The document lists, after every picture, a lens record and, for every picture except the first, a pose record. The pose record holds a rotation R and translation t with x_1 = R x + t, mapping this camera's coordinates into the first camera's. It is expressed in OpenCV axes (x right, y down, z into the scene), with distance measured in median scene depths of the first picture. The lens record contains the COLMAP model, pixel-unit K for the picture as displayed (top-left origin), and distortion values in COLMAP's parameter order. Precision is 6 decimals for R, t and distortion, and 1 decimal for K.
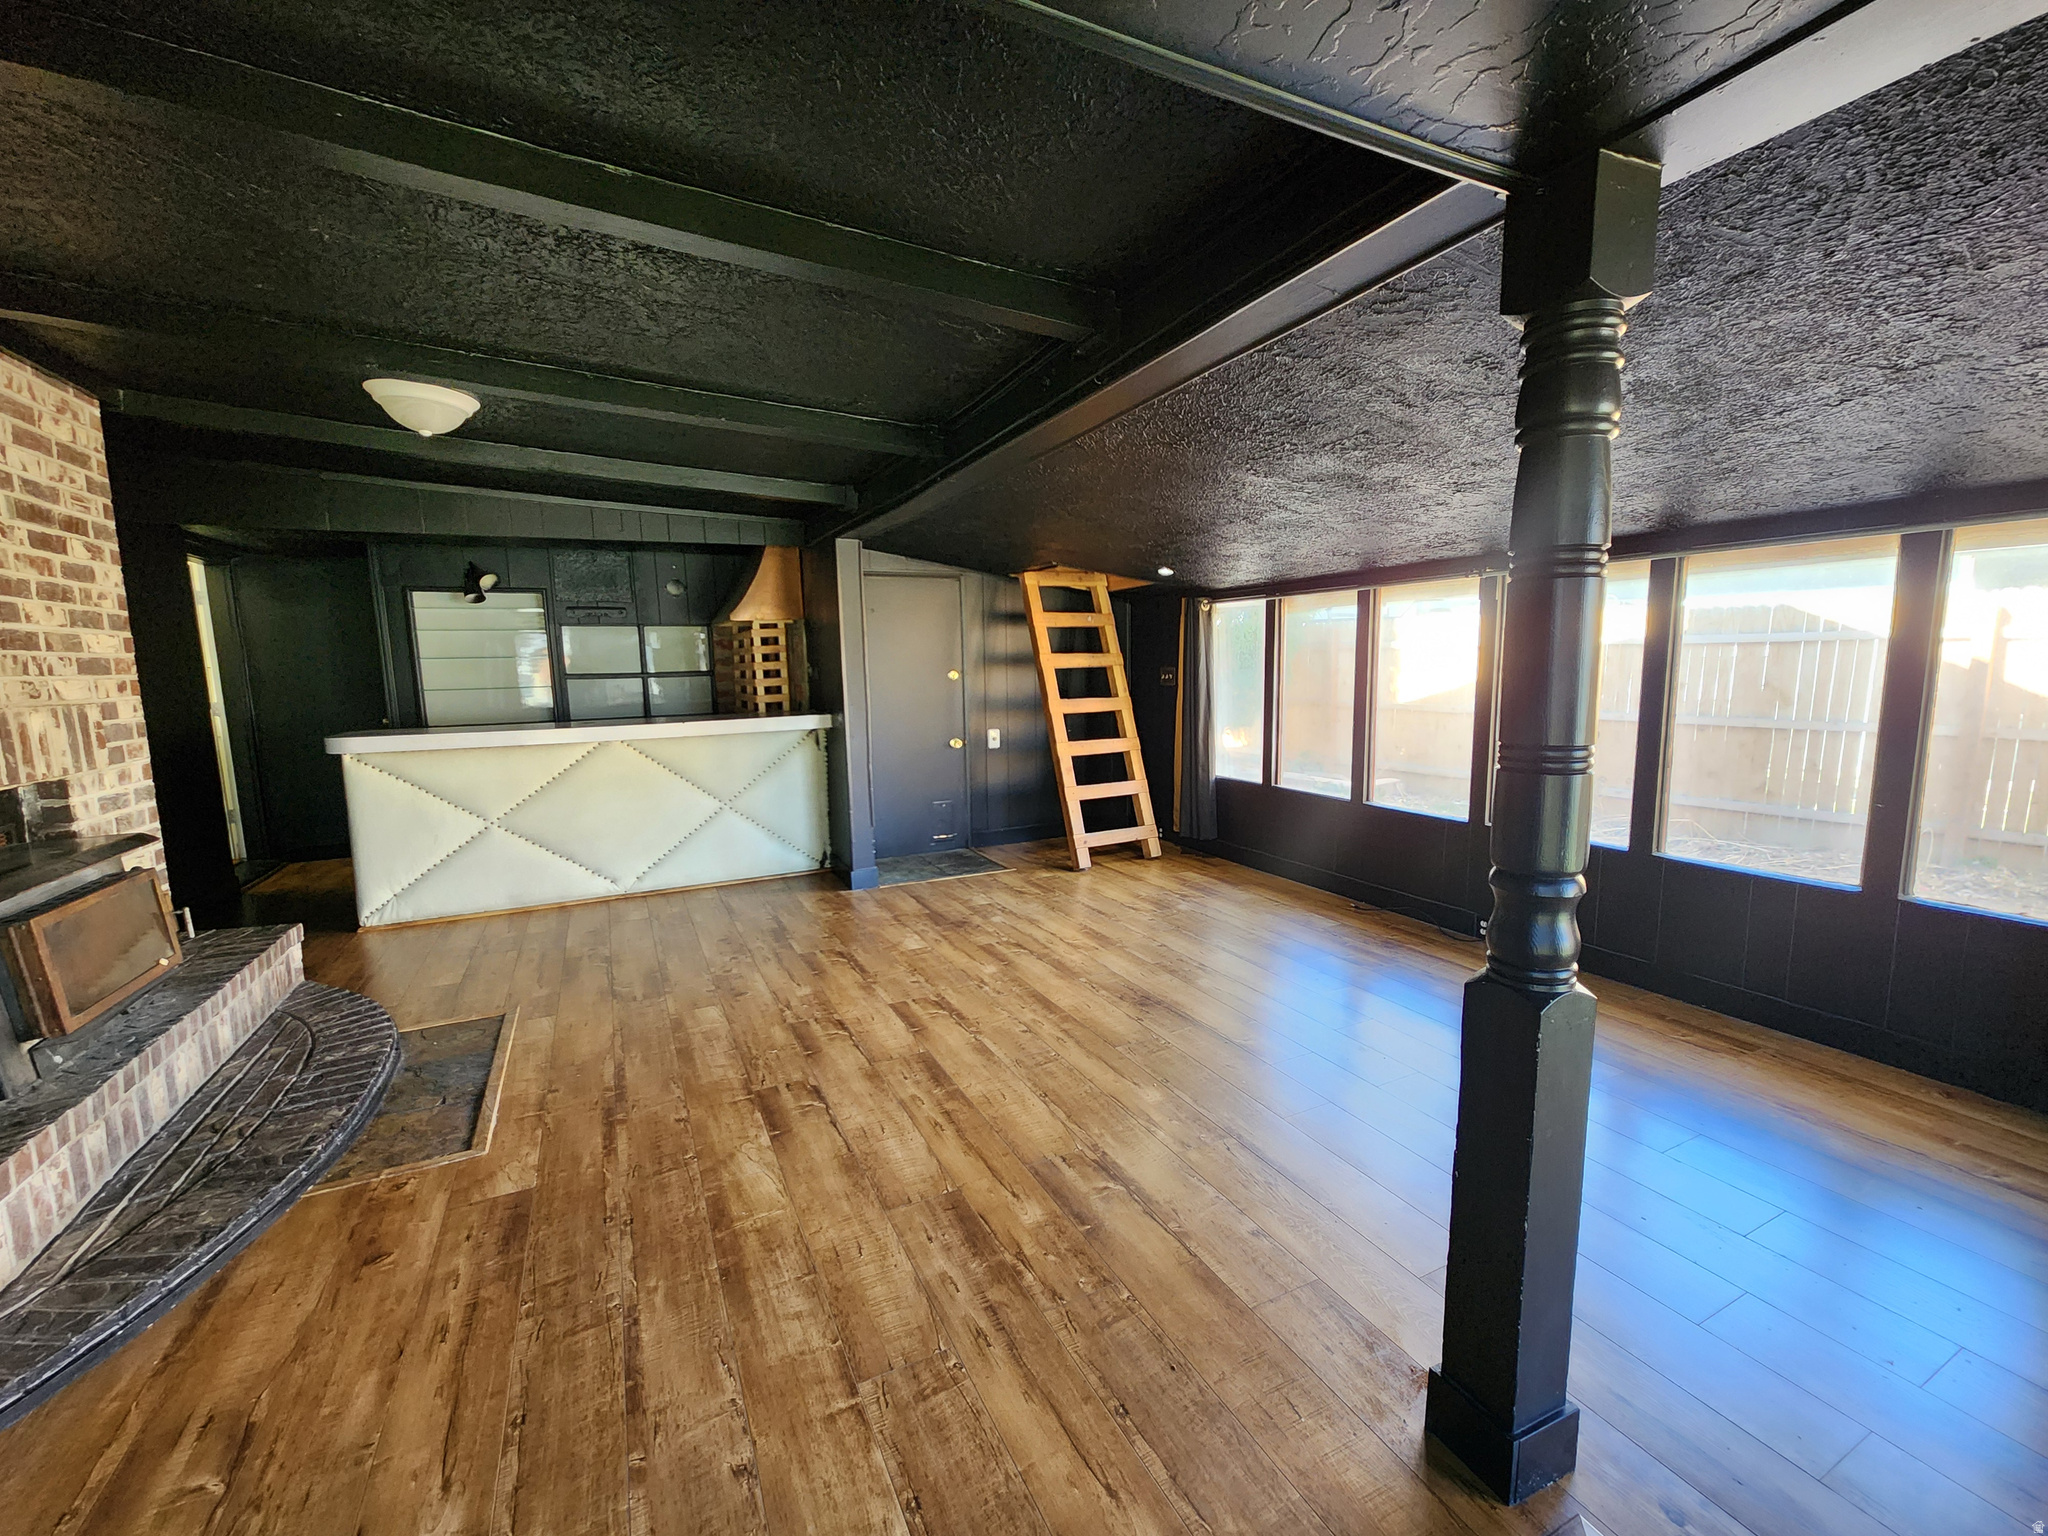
lens RADIAL K [[844.8, 0, 1034.0], [0, 844.8, 771.4], [0, 0, 1]] dist [0.003669, 0.000538]
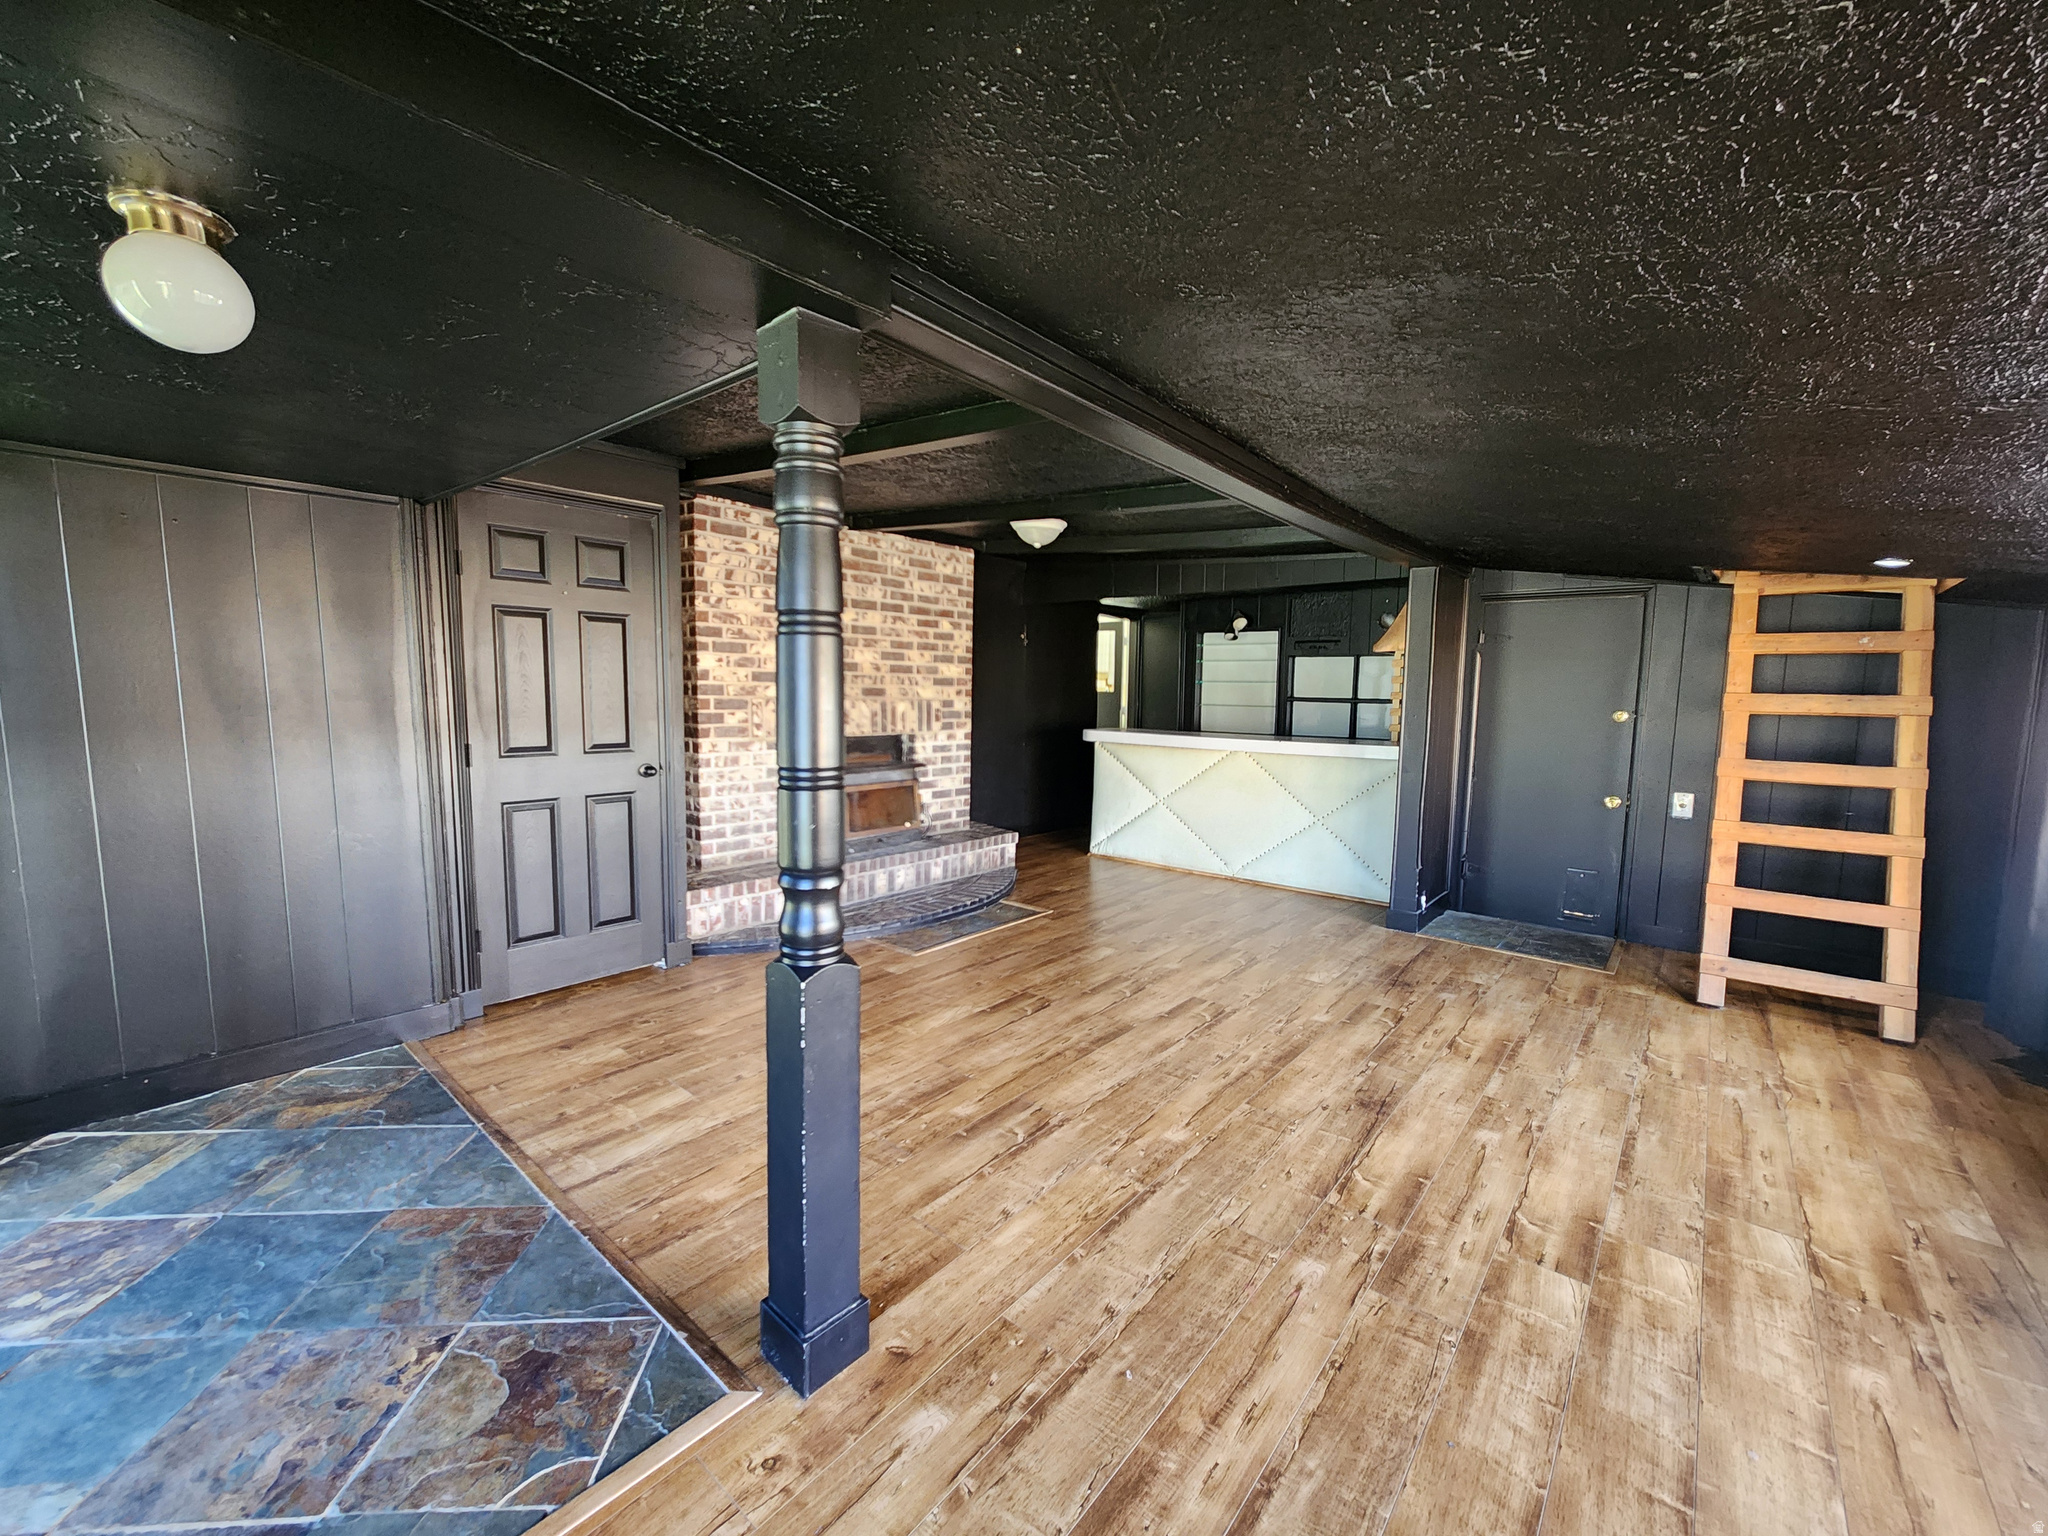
lens RADIAL K [[844.8, 0, 1015.4], [0, 844.8, 782.8], [0, 0, 1]] dist [0.003669, 0.000538]
pose [[0.388400, 0.131204, -0.912102, 0.727749], [-0.144399, 0.986249, 0.080381, -0.061214], [0.910107, 0.100487, 0.402005, 0.307583]]
